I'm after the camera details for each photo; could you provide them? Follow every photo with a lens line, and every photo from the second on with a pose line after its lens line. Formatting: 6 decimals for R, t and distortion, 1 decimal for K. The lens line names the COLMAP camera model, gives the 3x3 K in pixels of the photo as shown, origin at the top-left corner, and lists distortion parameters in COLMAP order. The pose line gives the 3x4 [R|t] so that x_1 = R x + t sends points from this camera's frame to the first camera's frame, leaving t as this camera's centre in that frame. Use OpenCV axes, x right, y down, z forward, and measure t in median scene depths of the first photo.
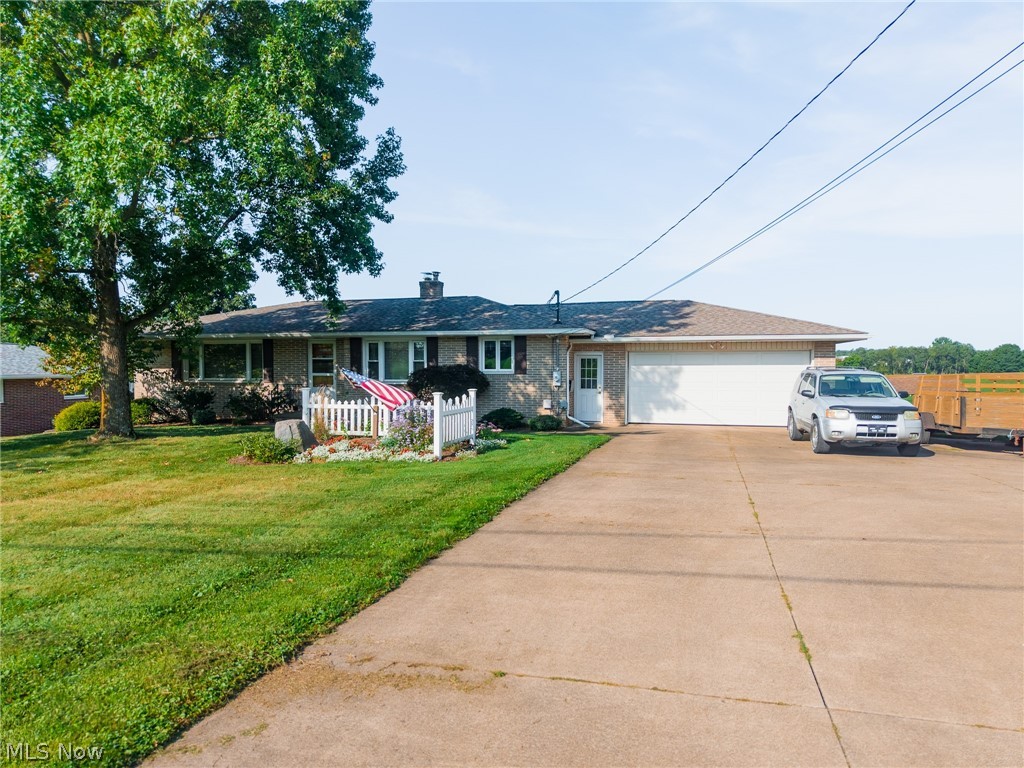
lens RADIAL K [[682.3, 0, 512.0], [0, 682.3, 384.0], [0, 0, 1]] dist [0.037917, -0.036449]
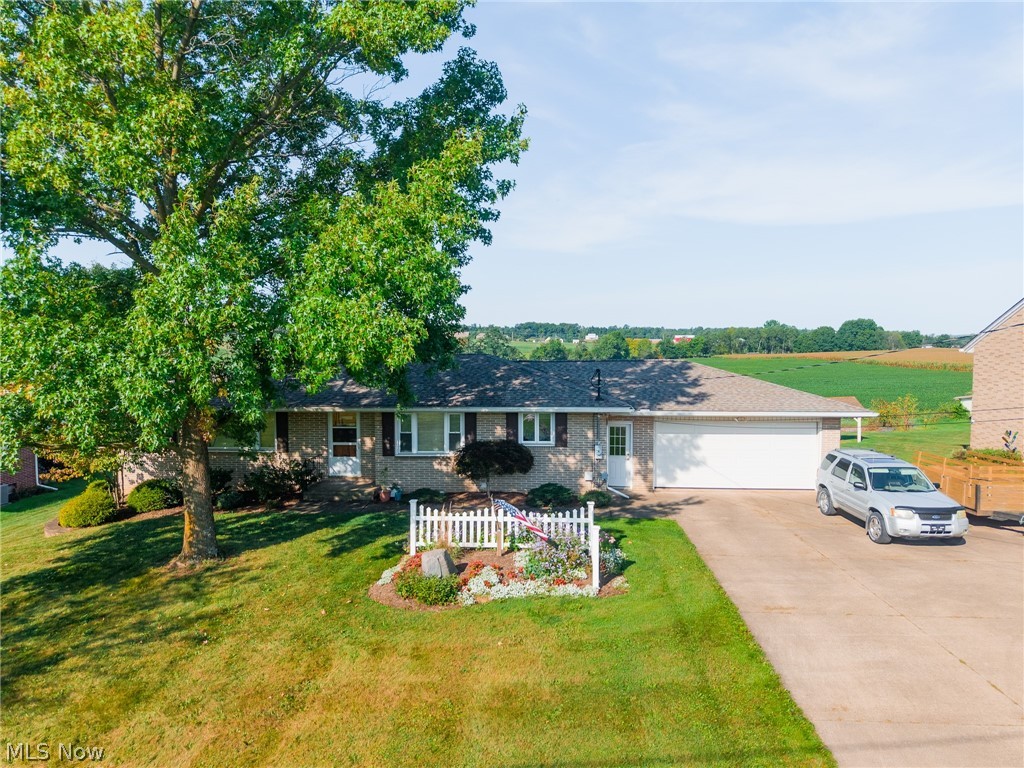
lens RADIAL K [[682.3, 0, 512.0], [0, 682.3, 384.0], [0, 0, 1]] dist [0.037917, -0.036449]
pose [[0.978545, -0.014515, 0.205520, -0.275169], [0.007165, 0.999309, 0.036458, -0.150136], [-0.205907, -0.034203, 0.977974, 0.005798]]
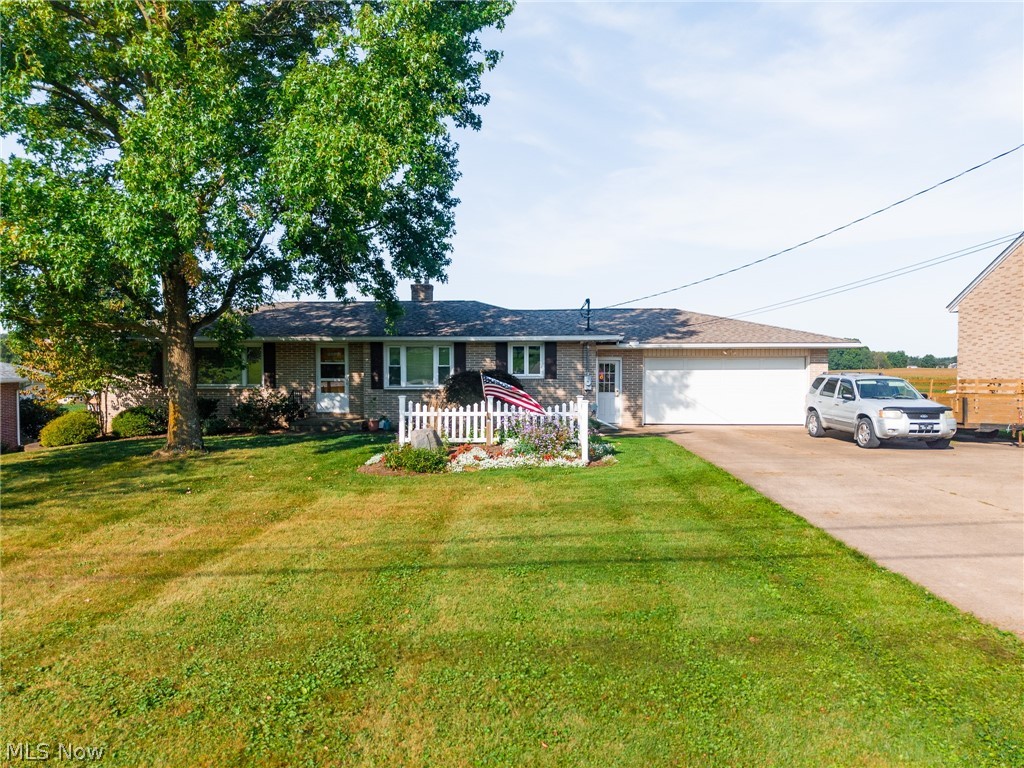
lens RADIAL K [[682.3, 0, 512.0], [0, 682.3, 384.0], [0, 0, 1]] dist [0.037917, -0.036449]
pose [[0.975209, -0.006732, 0.221181, -0.276363], [0.006370, 0.999977, 0.002350, -0.009476], [-0.221192, -0.000883, 0.975230, 0.005625]]
